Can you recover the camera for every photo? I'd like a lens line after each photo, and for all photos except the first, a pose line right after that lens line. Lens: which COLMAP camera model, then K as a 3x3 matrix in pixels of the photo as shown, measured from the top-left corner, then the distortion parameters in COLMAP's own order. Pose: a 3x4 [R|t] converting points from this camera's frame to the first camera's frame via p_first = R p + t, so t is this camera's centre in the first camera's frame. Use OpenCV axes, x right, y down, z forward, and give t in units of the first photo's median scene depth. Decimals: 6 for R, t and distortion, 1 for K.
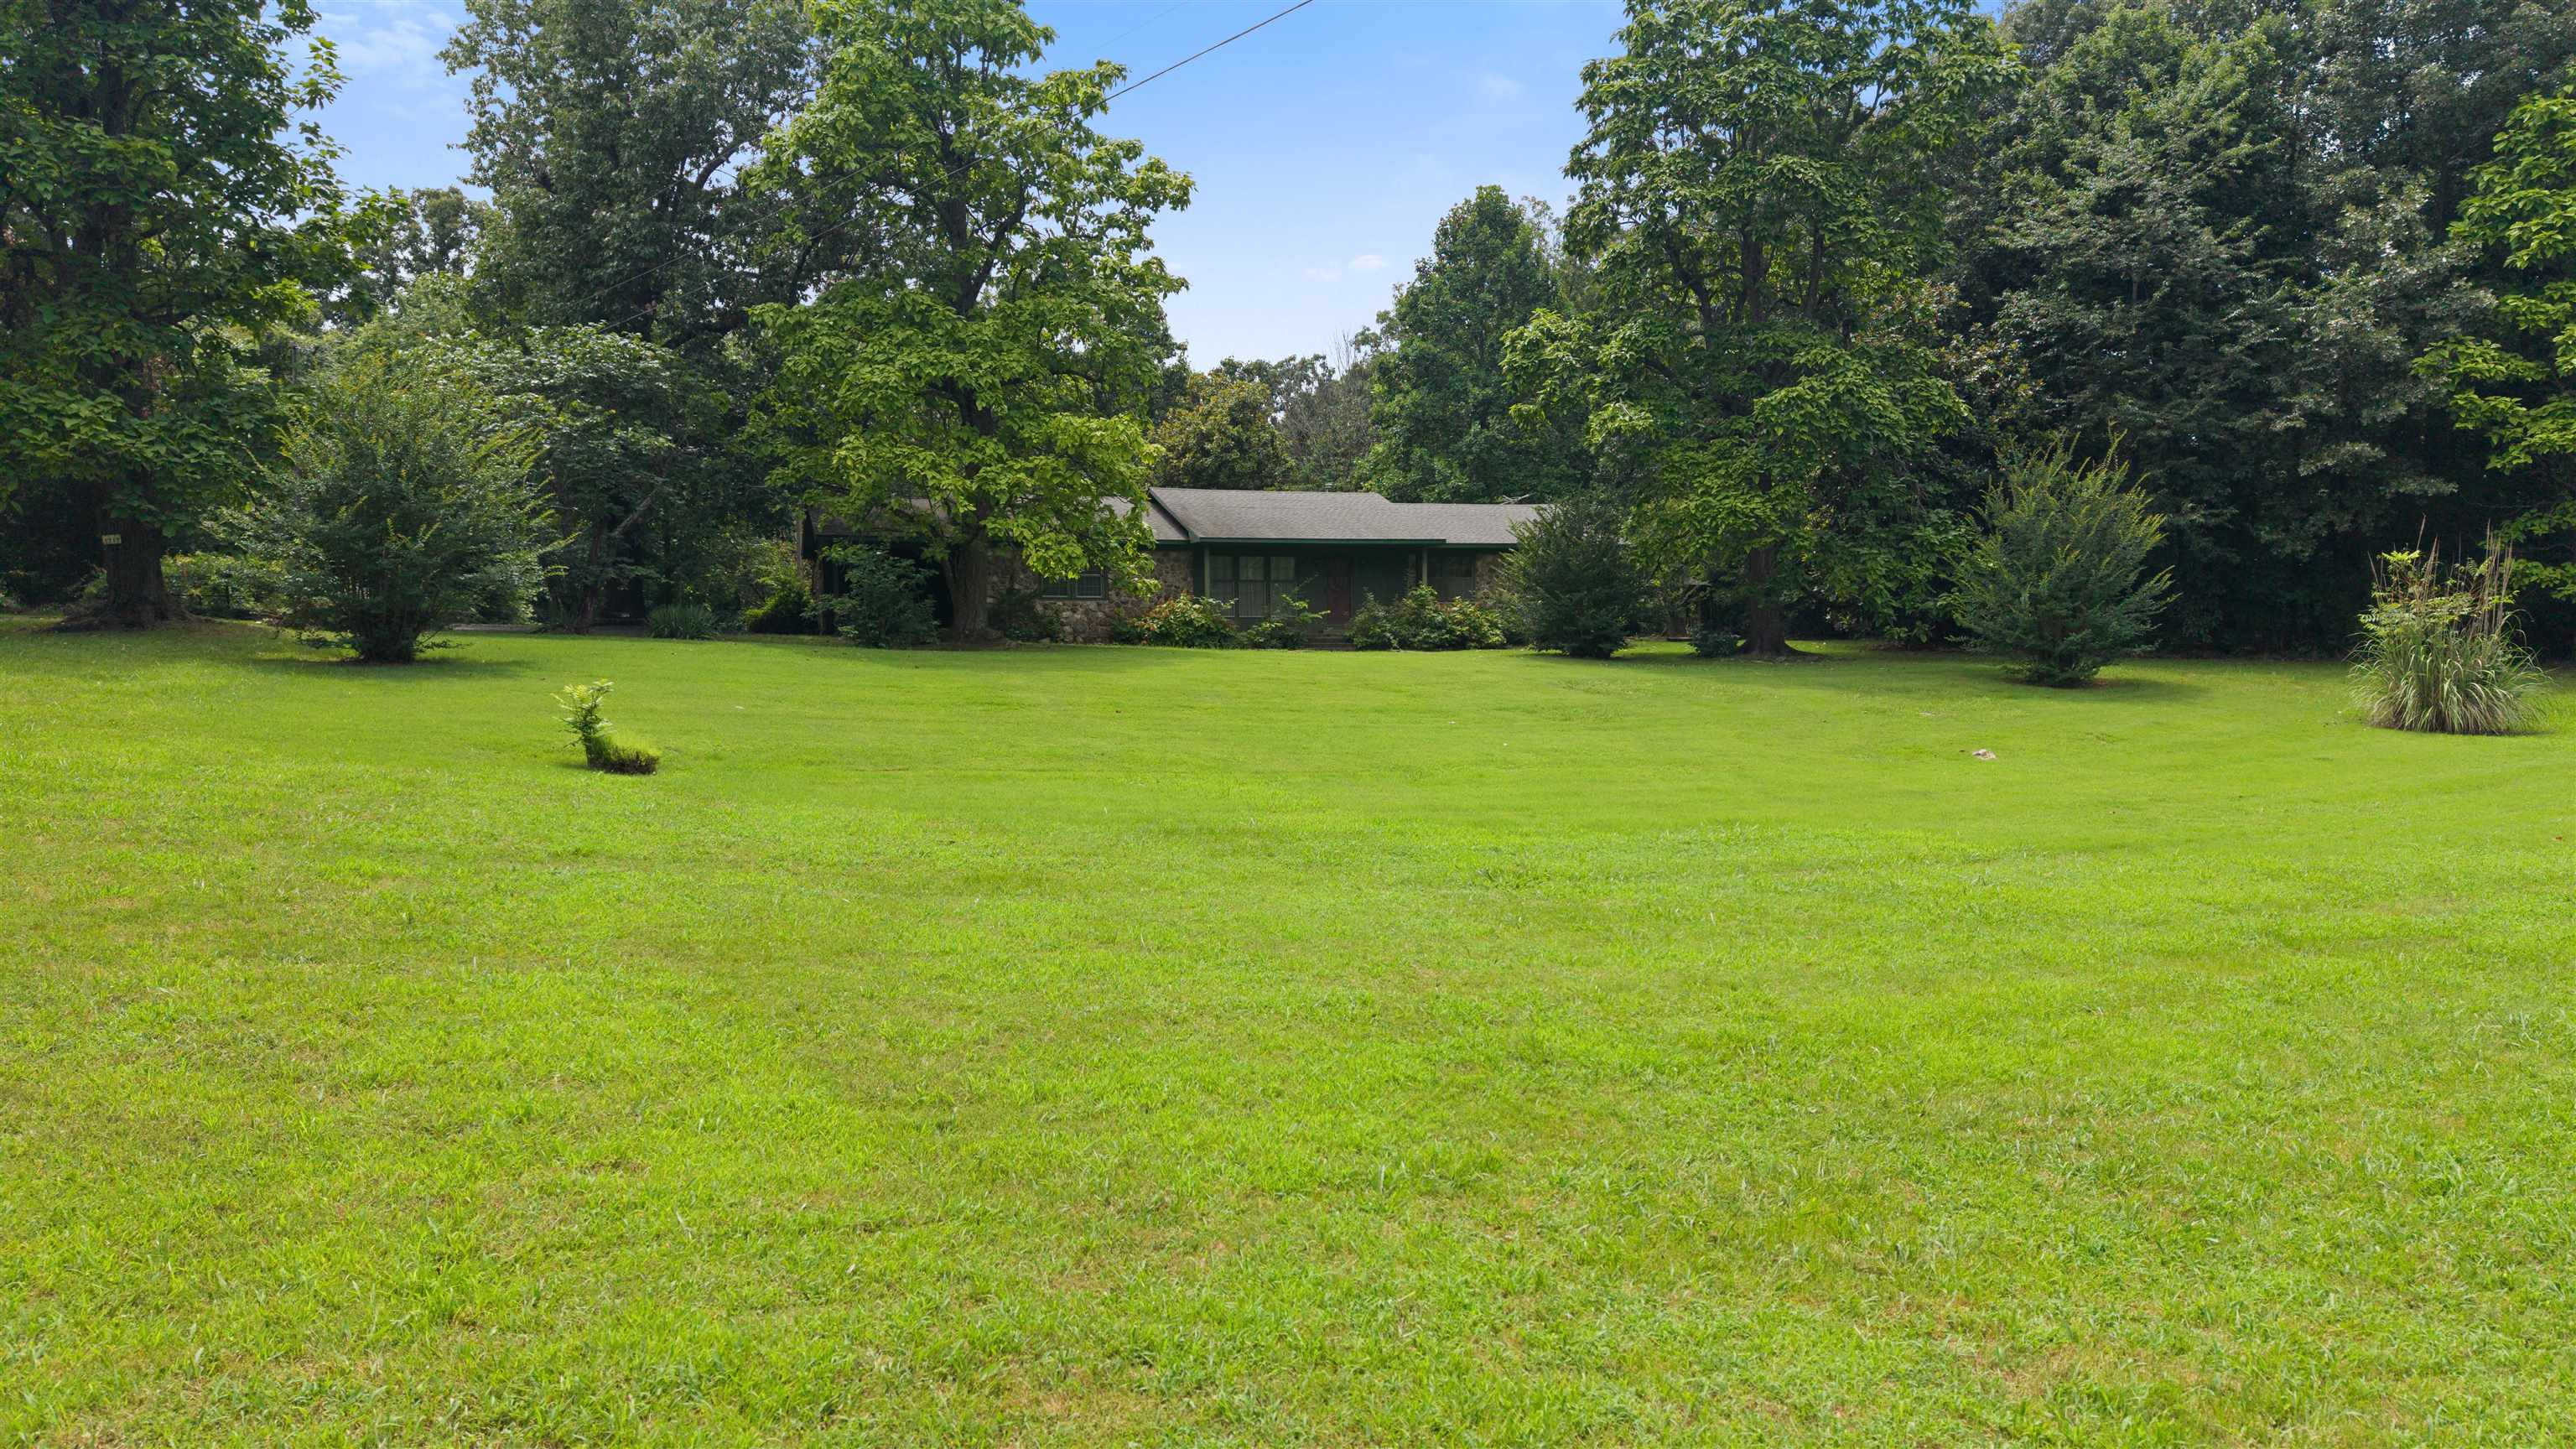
lens RADIAL K [[1720.4, 0, 1288.0], [0, 1720.4, 724.5], [0, 0, 1]] dist [0.077925, -0.113935]
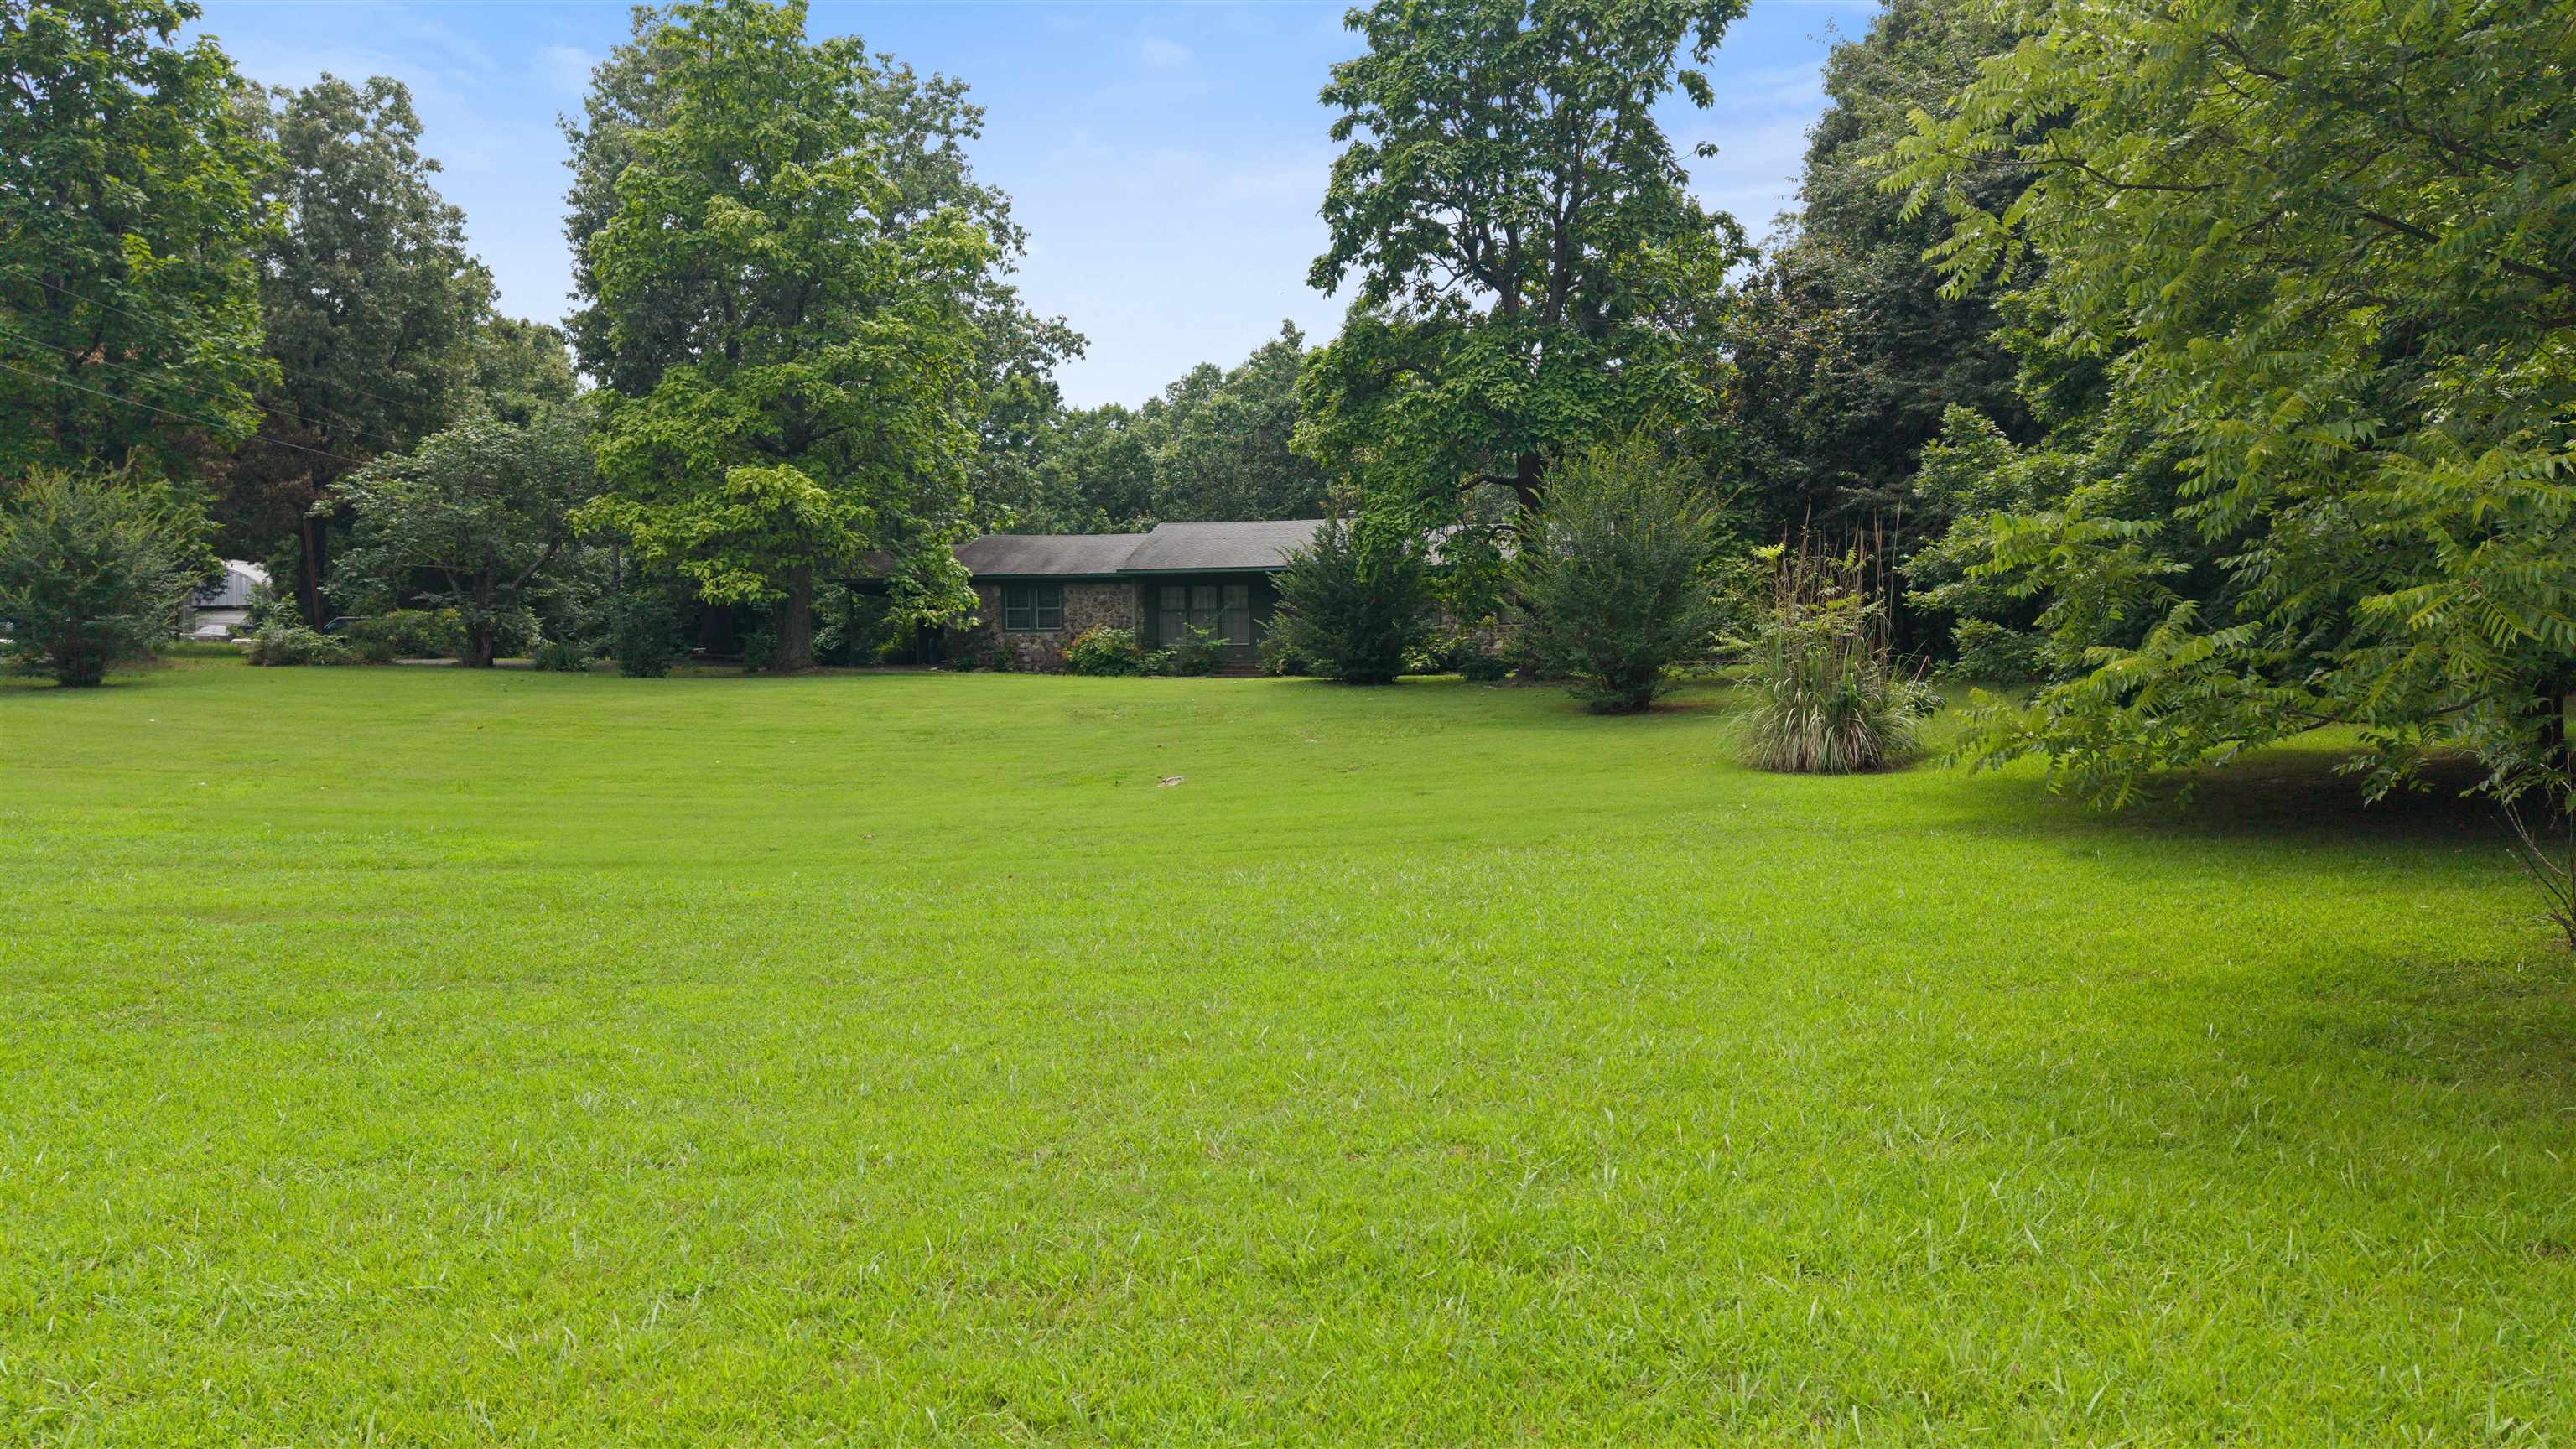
lens RADIAL K [[1720.4, 0, 1288.0], [0, 1720.4, 724.5], [0, 0, 1]] dist [0.077925, -0.113935]
pose [[0.918174, 0.009242, -0.396069, 0.505445], [-0.015324, 0.999808, -0.012195, -0.003322], [0.395881, 0.017267, 0.918140, 0.081146]]
